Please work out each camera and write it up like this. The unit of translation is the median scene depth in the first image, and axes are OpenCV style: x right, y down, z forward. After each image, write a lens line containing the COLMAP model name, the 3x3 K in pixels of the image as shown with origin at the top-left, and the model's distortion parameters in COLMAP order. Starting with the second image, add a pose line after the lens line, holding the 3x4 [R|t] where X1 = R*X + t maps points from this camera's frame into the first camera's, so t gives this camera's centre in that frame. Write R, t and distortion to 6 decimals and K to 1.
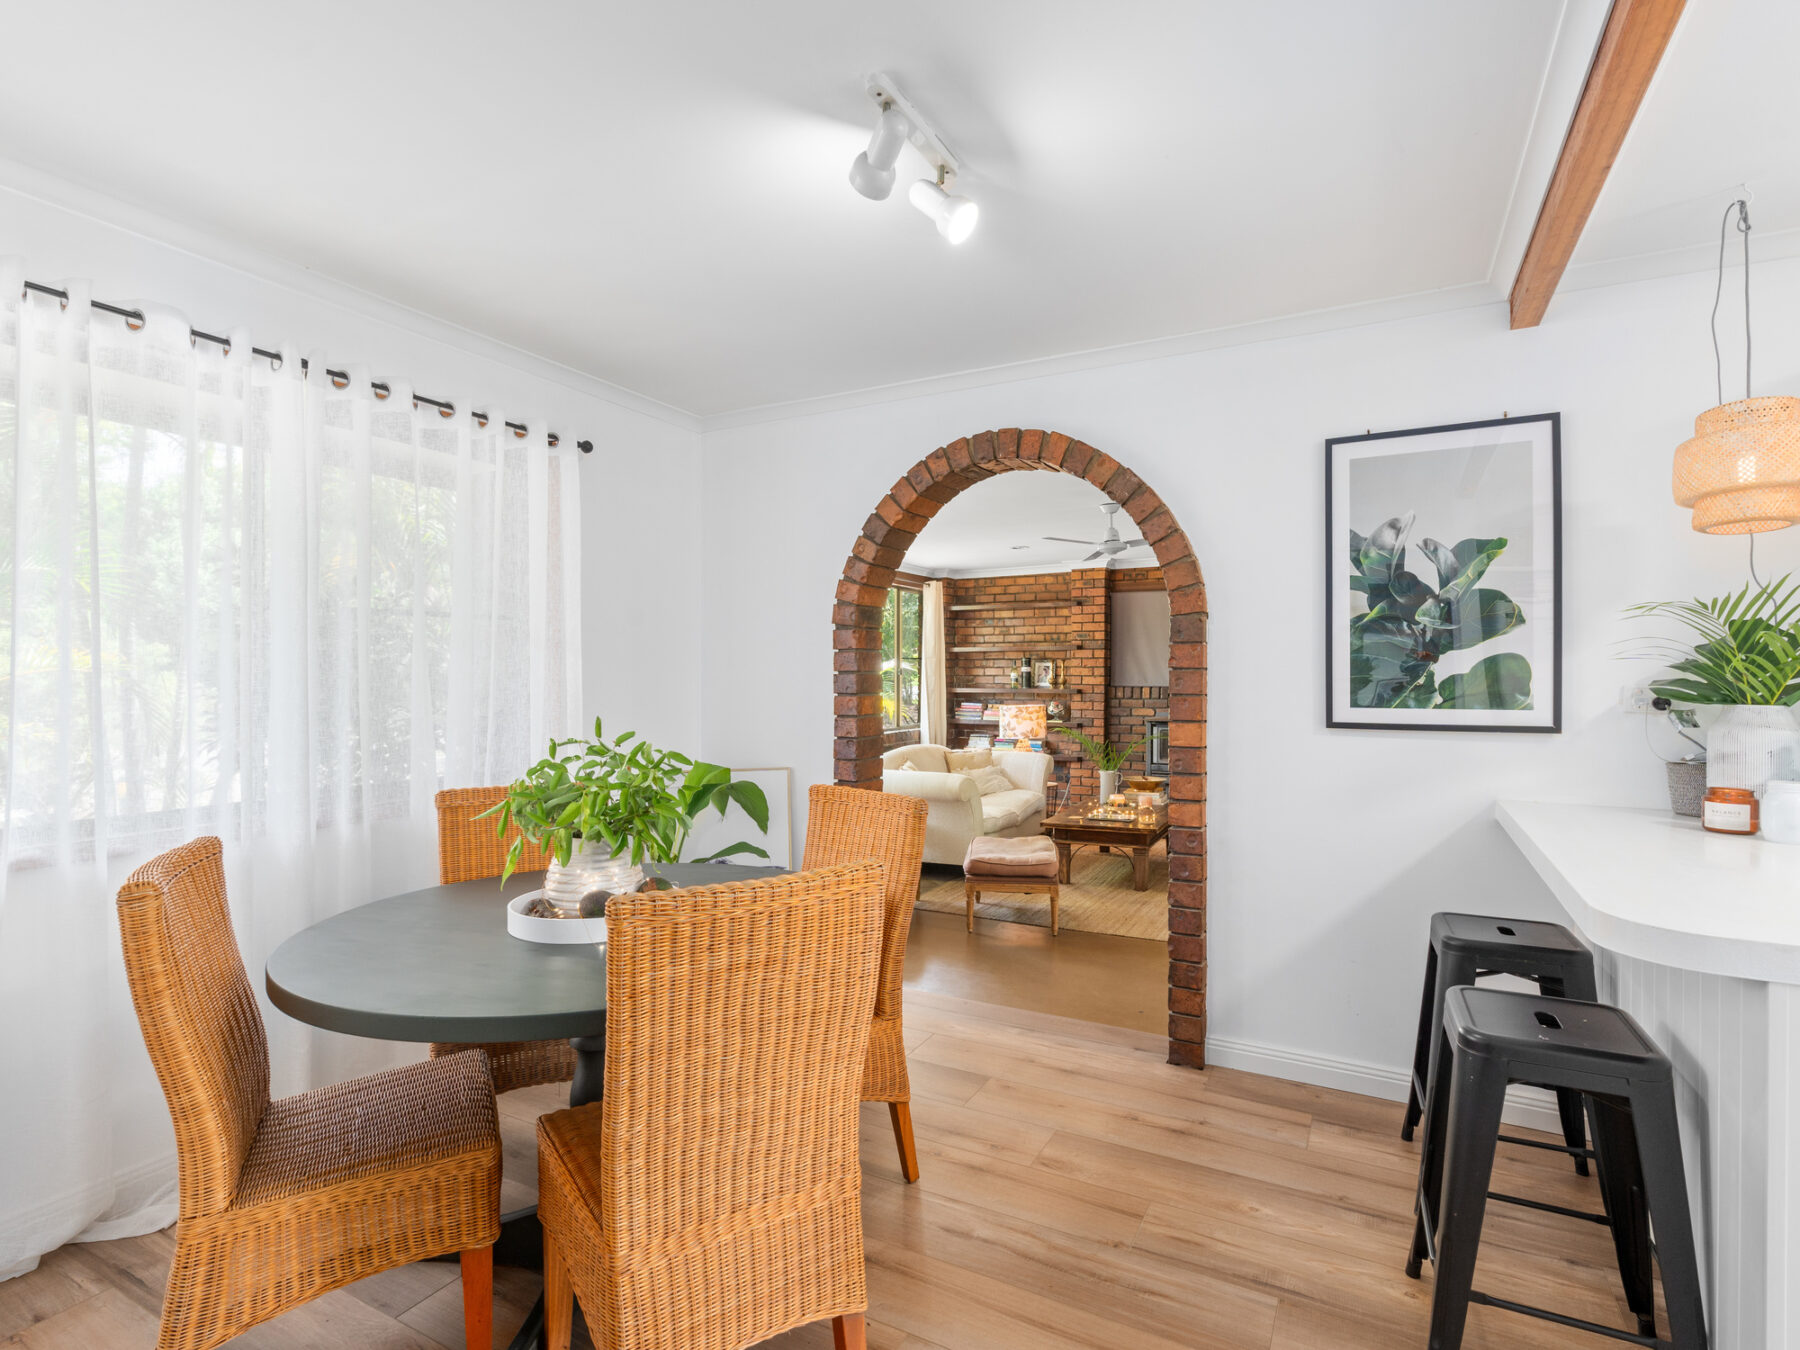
lens RADIAL K [[905.3, 0, 898.0], [0, 905.3, 678.2], [0, 0, 1]] dist [-0.000356, -0.000096]
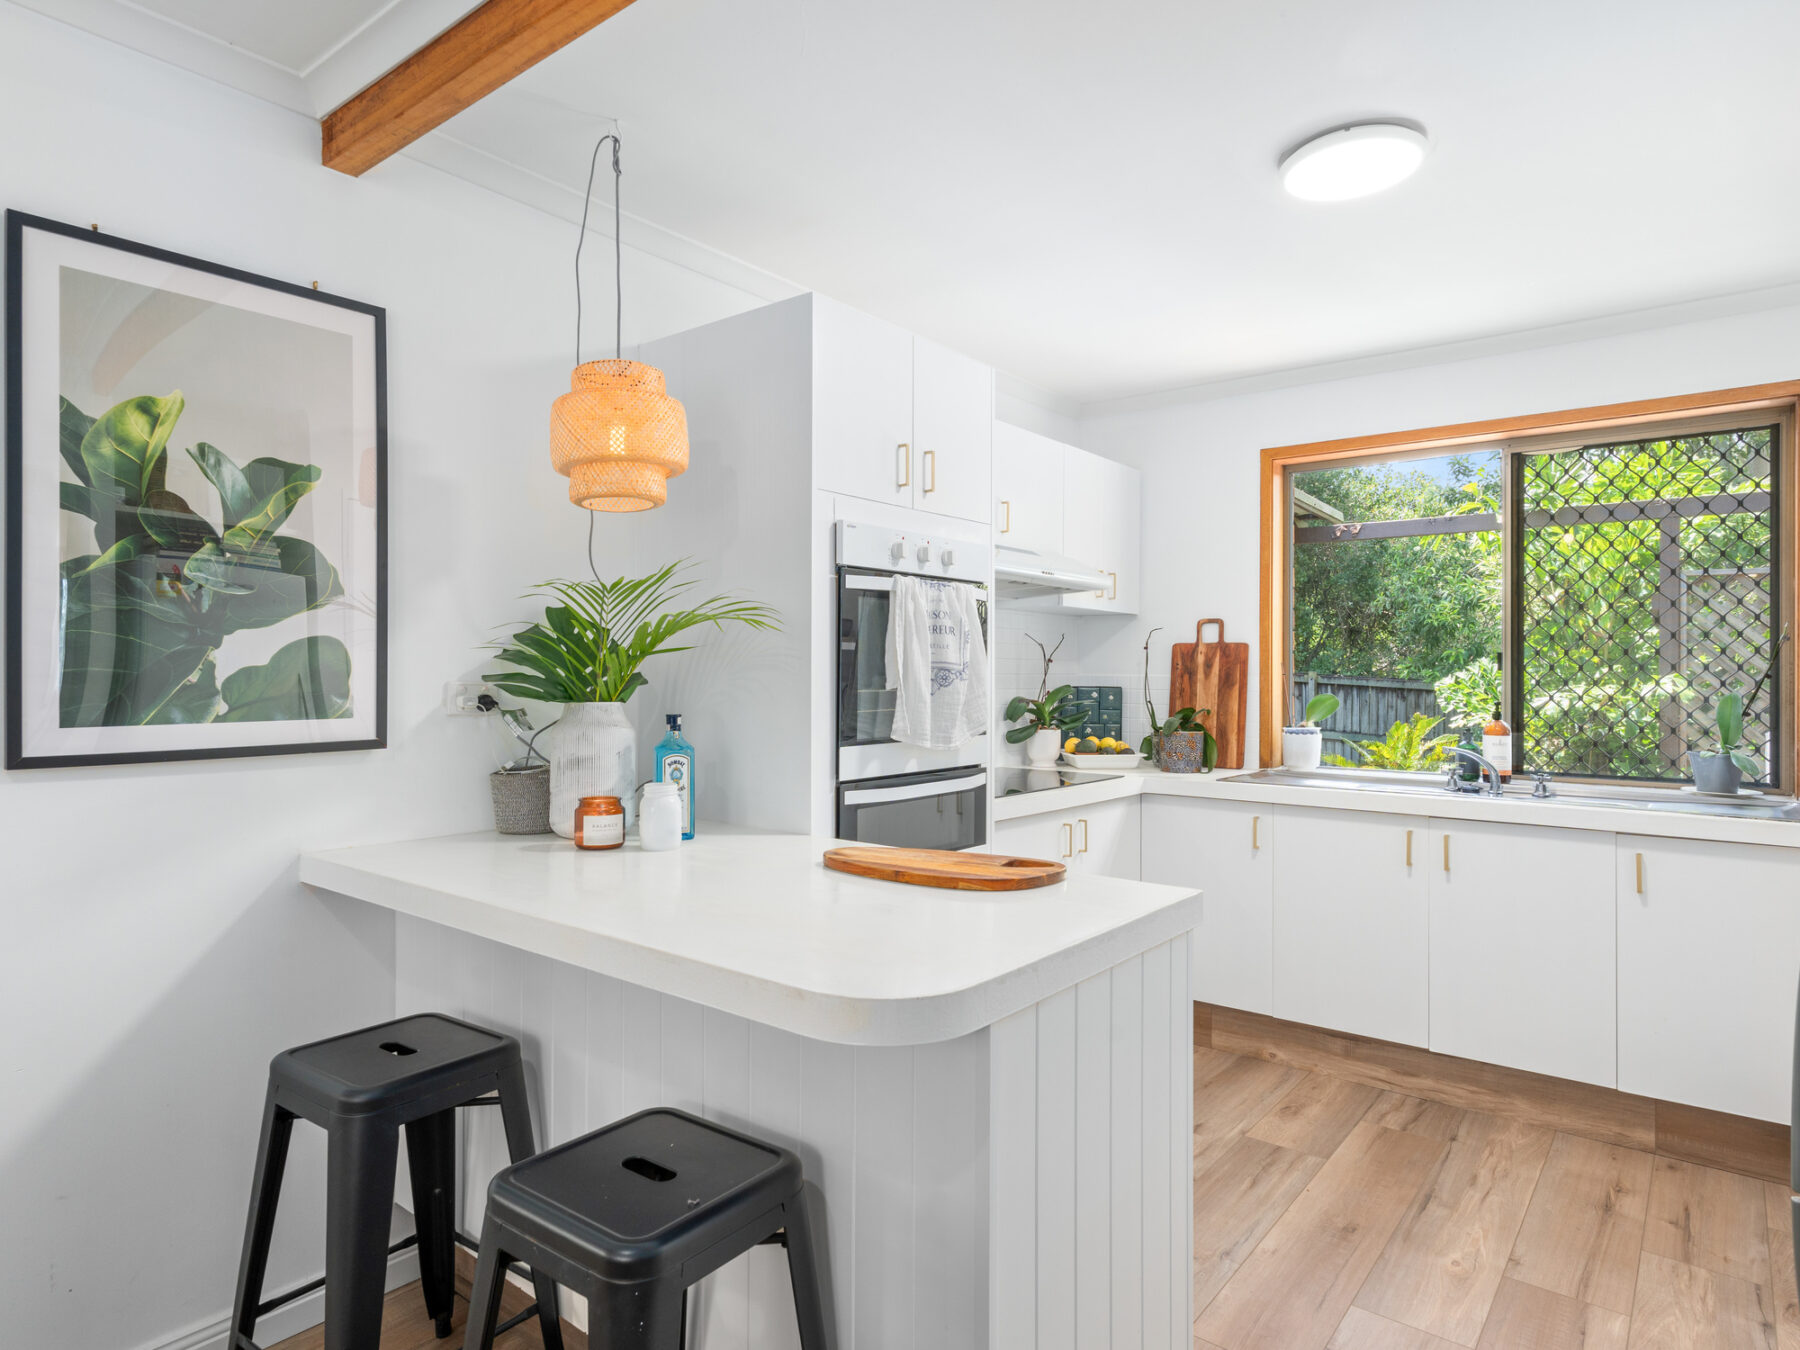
lens RADIAL K [[1028.7, 0, 900.7], [0, 1028.7, 673.1], [0, 0, 1]] dist [0.000663, -0.001623]
pose [[0.171409, -0.004942, 0.985188, -0.016290], [-0.003459, 0.999978, 0.005618, -0.005439], [-0.985194, -0.004371, 0.171388, 0.423415]]
